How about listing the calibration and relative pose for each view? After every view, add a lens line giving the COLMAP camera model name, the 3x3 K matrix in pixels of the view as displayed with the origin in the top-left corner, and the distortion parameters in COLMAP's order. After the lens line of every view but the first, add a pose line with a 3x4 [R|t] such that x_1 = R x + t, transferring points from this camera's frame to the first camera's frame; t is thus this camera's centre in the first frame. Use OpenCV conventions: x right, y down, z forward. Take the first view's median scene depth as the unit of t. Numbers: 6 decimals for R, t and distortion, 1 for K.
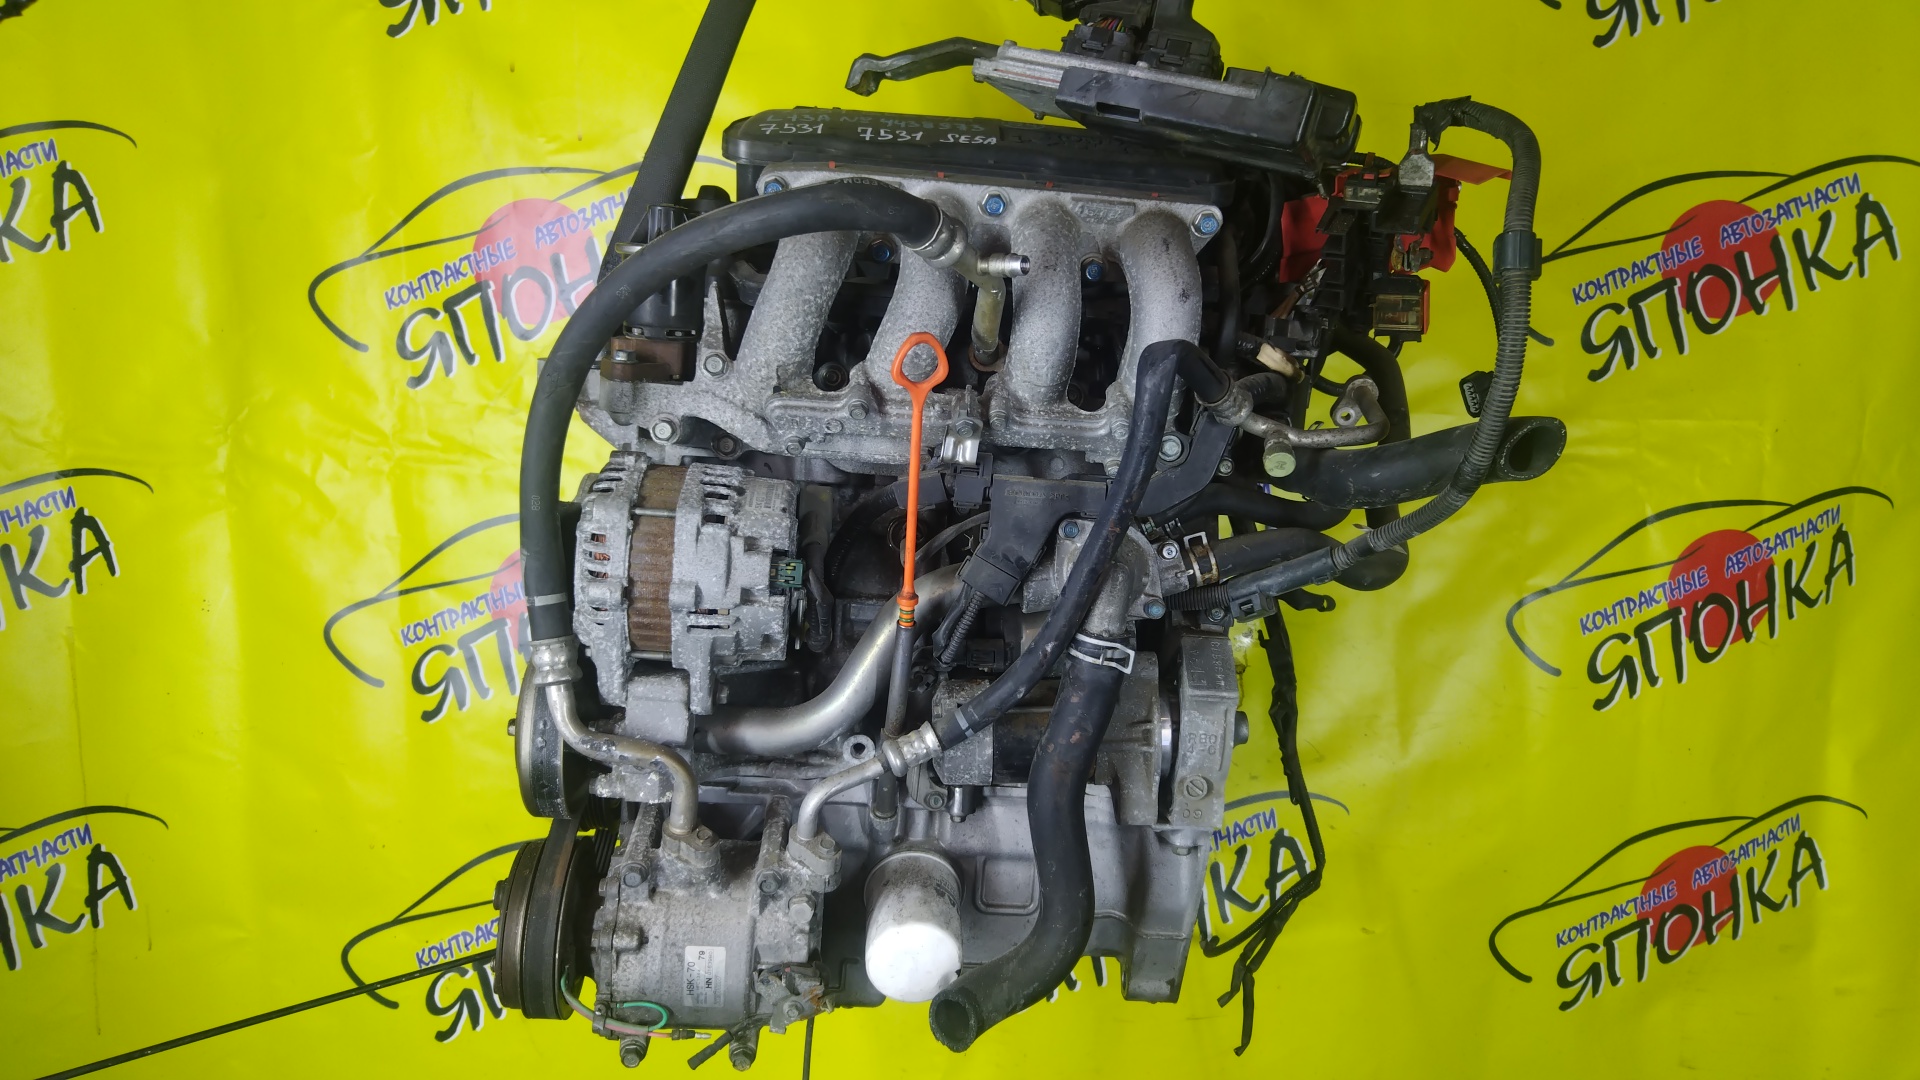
lens RADIAL K [[1352.1, 0, 955.3], [0, 1352.1, 530.3], [0, 0, 1]] dist [0.007610, -0.006242]
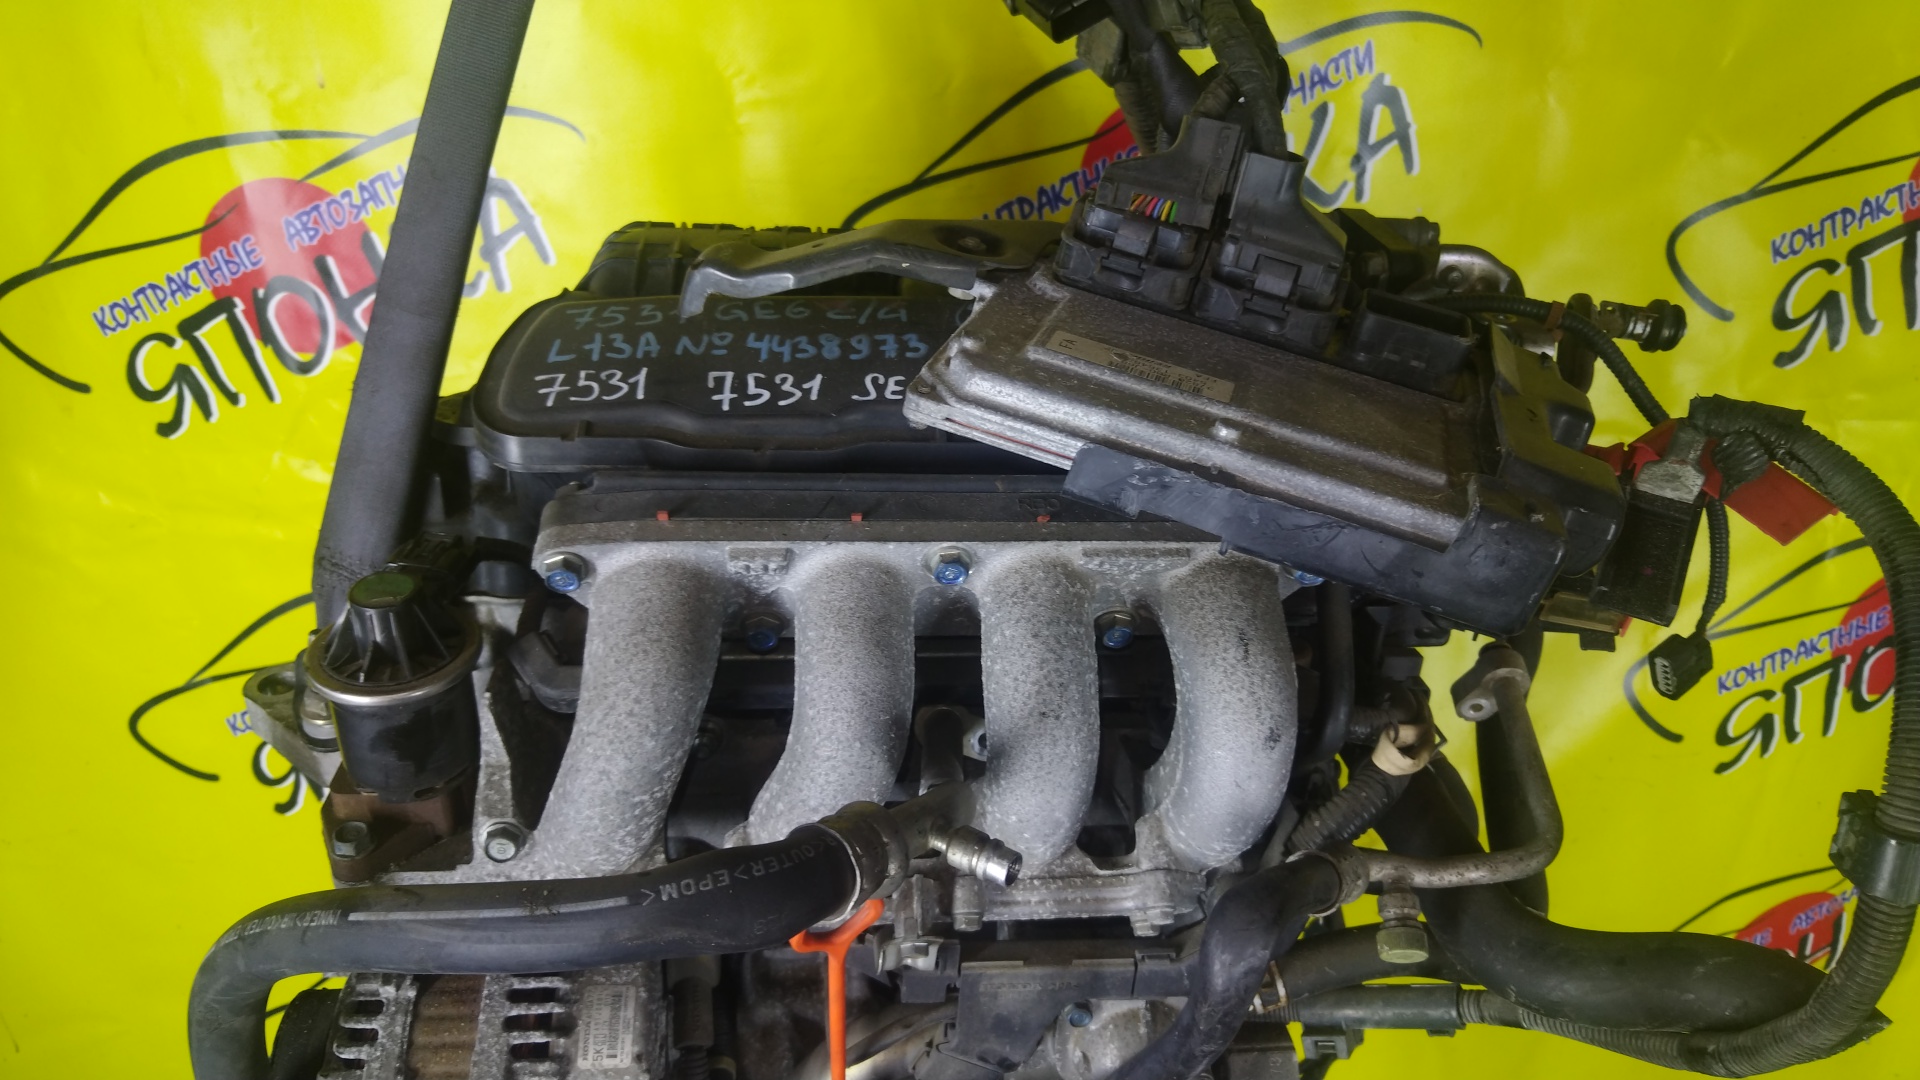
lens RADIAL K [[1352.1, 0, 959.7], [0, 1352.1, 546.6], [0, 0, 1]] dist [0.007610, -0.006242]
pose [[0.998950, -0.045087, 0.008076, 0.018850], [0.039769, 0.941216, 0.335456, -0.286084], [-0.022725, -0.334783, 0.942021, 0.292740]]
